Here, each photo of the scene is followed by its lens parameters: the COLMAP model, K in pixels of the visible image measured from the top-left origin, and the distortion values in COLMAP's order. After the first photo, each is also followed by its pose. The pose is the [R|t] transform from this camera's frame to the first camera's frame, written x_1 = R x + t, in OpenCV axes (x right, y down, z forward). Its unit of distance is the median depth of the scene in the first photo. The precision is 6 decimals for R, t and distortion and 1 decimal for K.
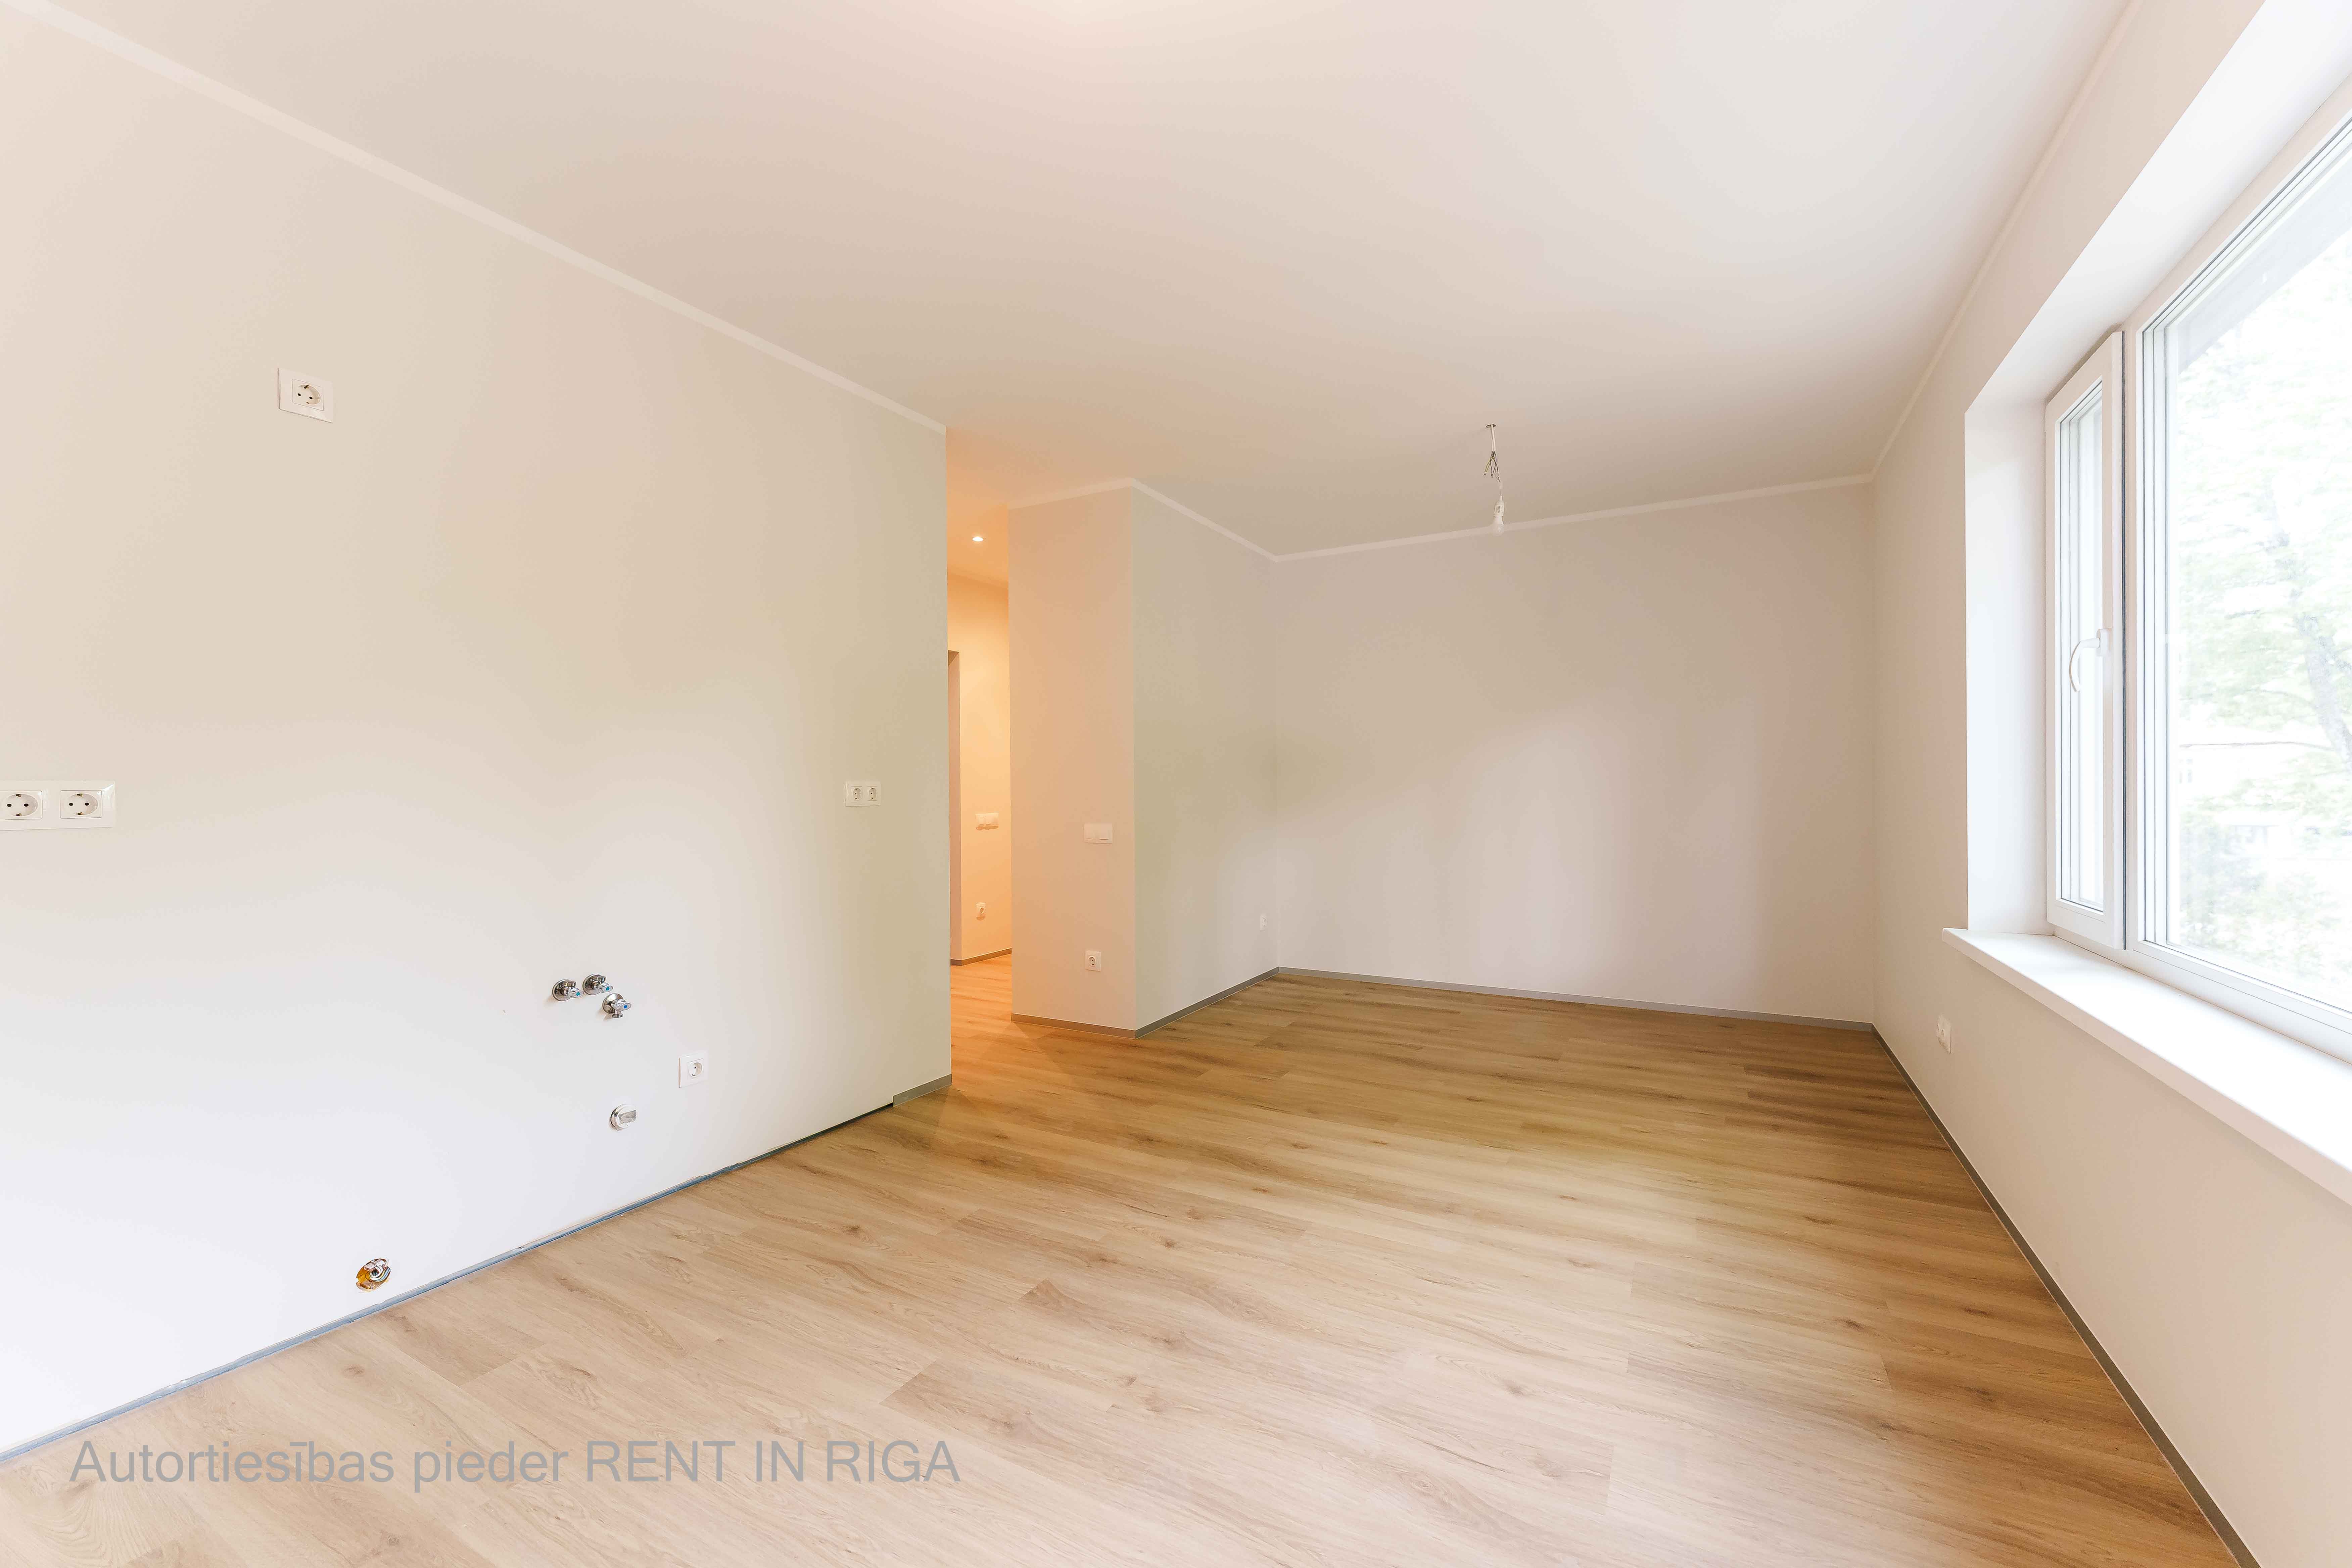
lens RADIAL K [[951.3, 0, 1168.1], [0, 951.3, 786.8], [0, 0, 1]] dist [-0.000783, 0.000022]
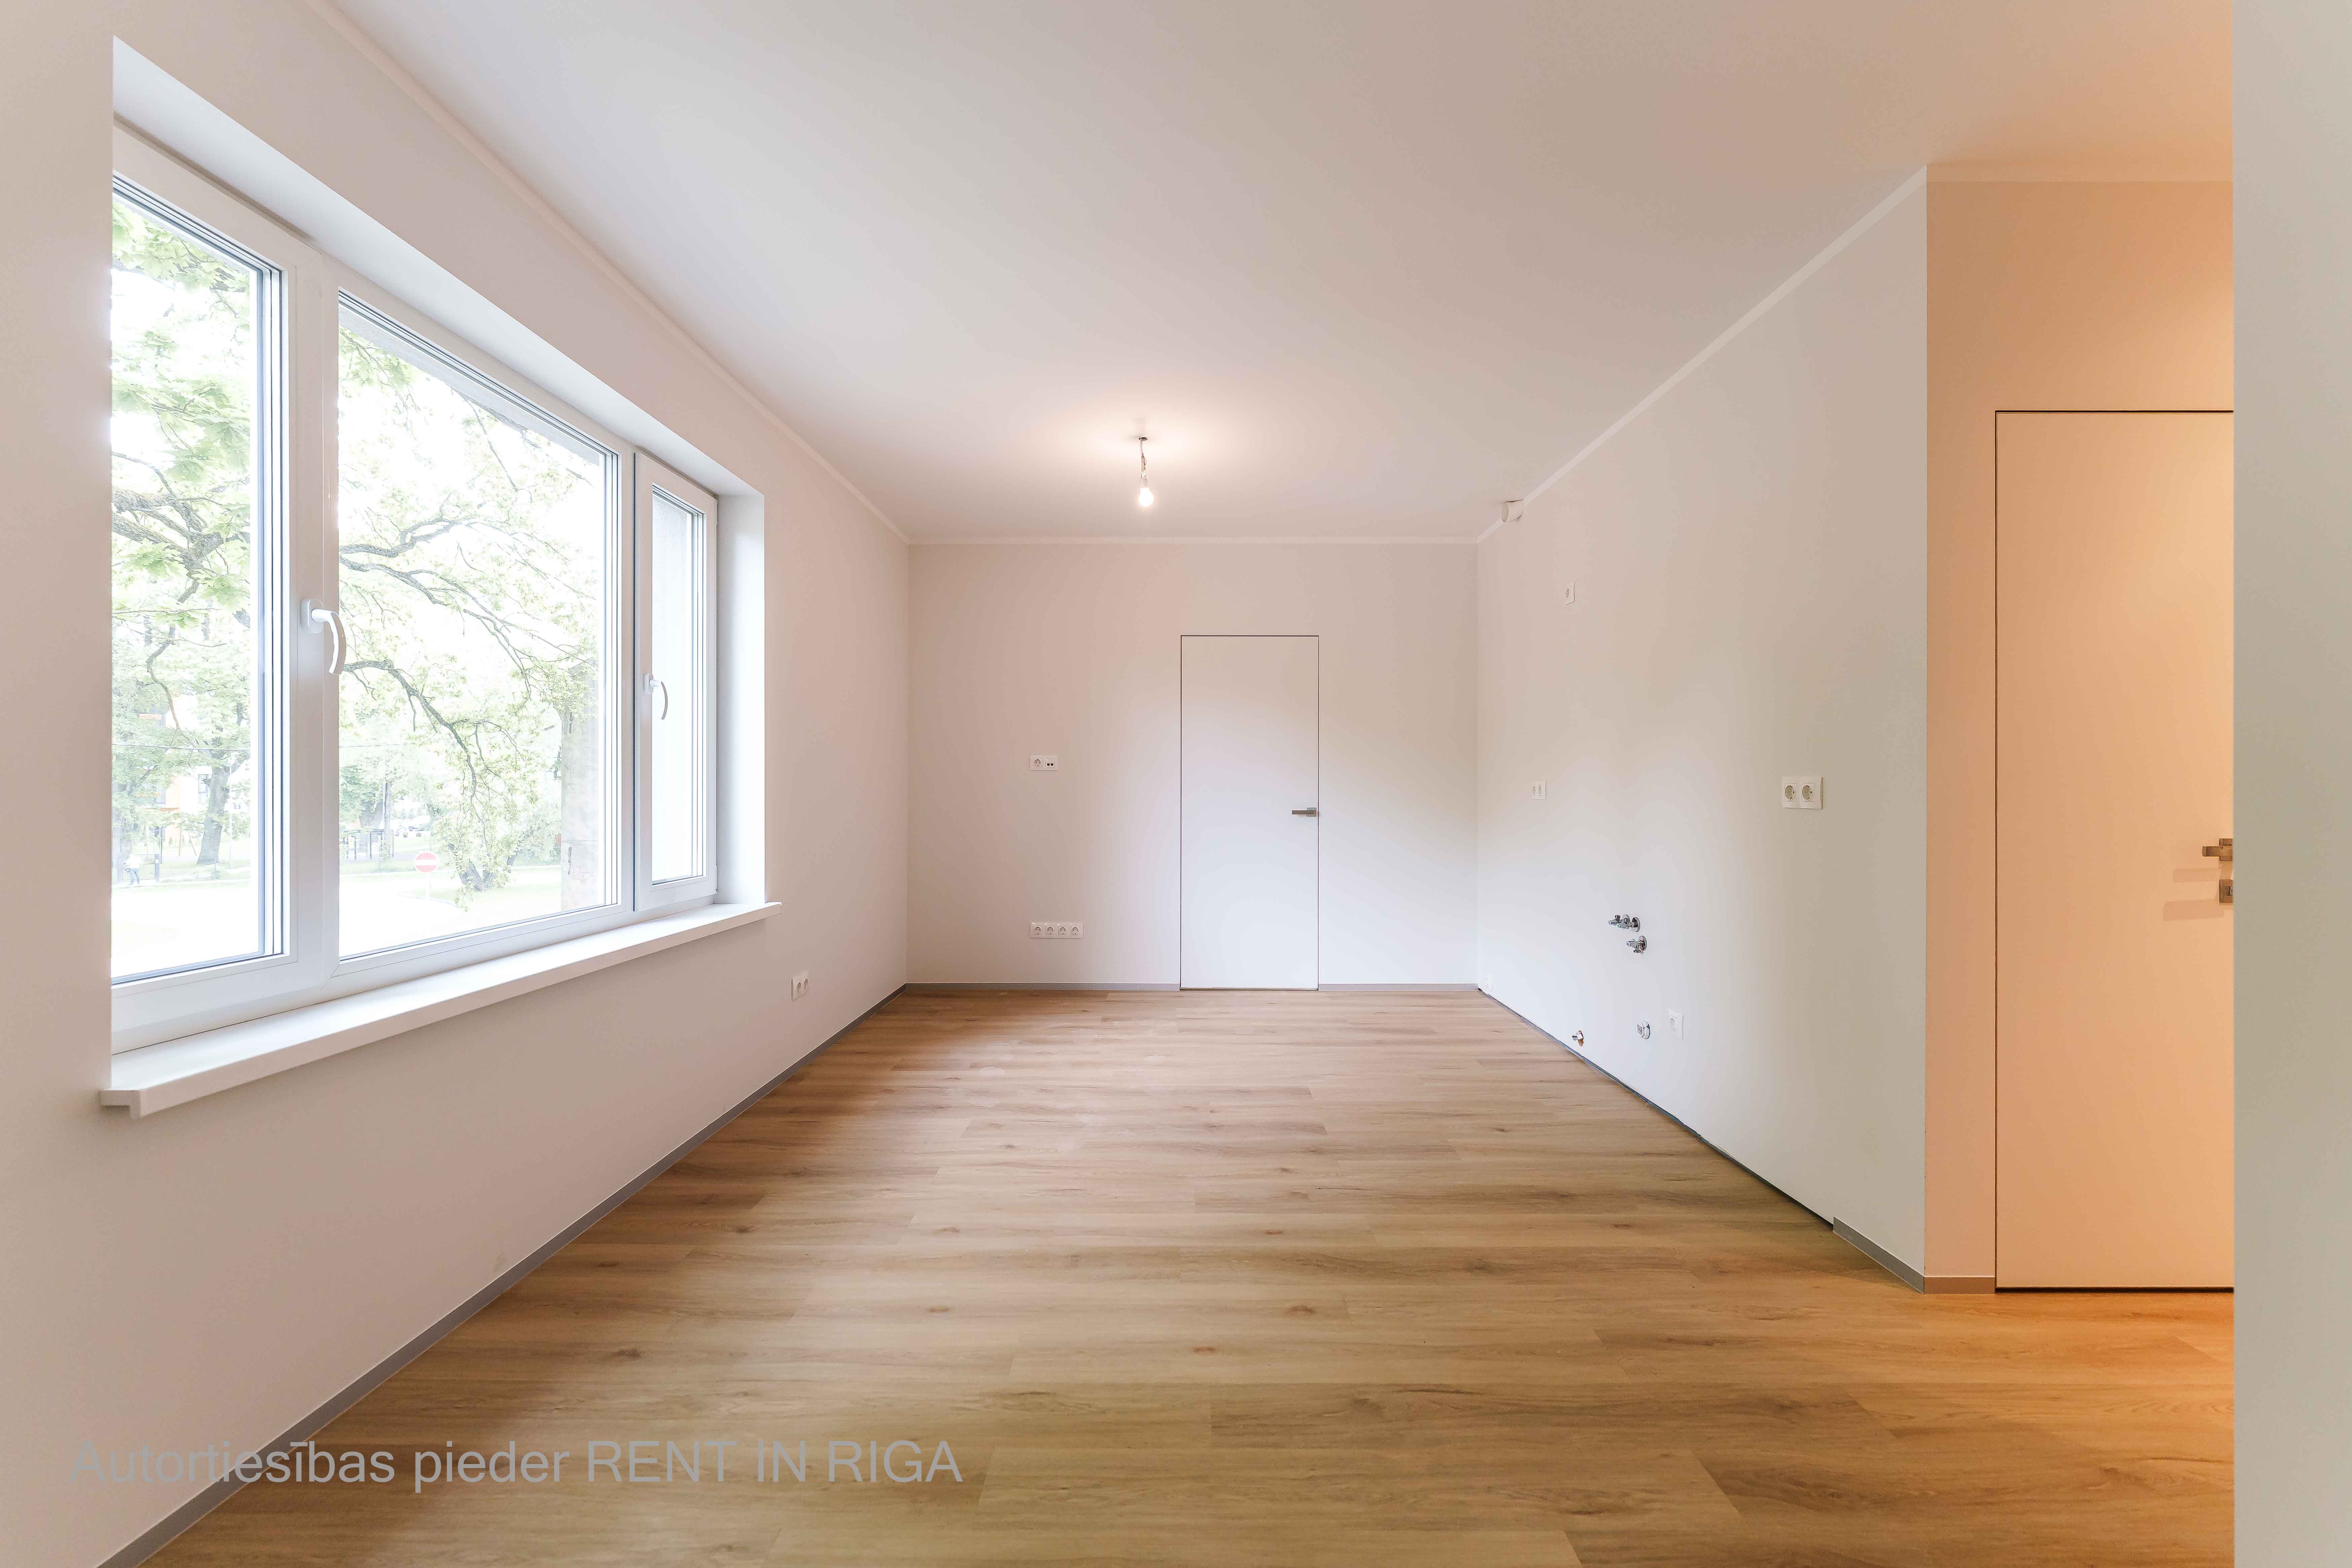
lens RADIAL K [[951.3, 0, 1168.1], [0, 951.3, 786.8], [0, 0, 1]] dist [-0.000783, 0.000022]
pose [[-0.878370, 0.006132, -0.477943, 0.671963], [0.005505, 0.999981, 0.002711, -0.002414], [0.477950, -0.000250, -0.878387, 1.907994]]
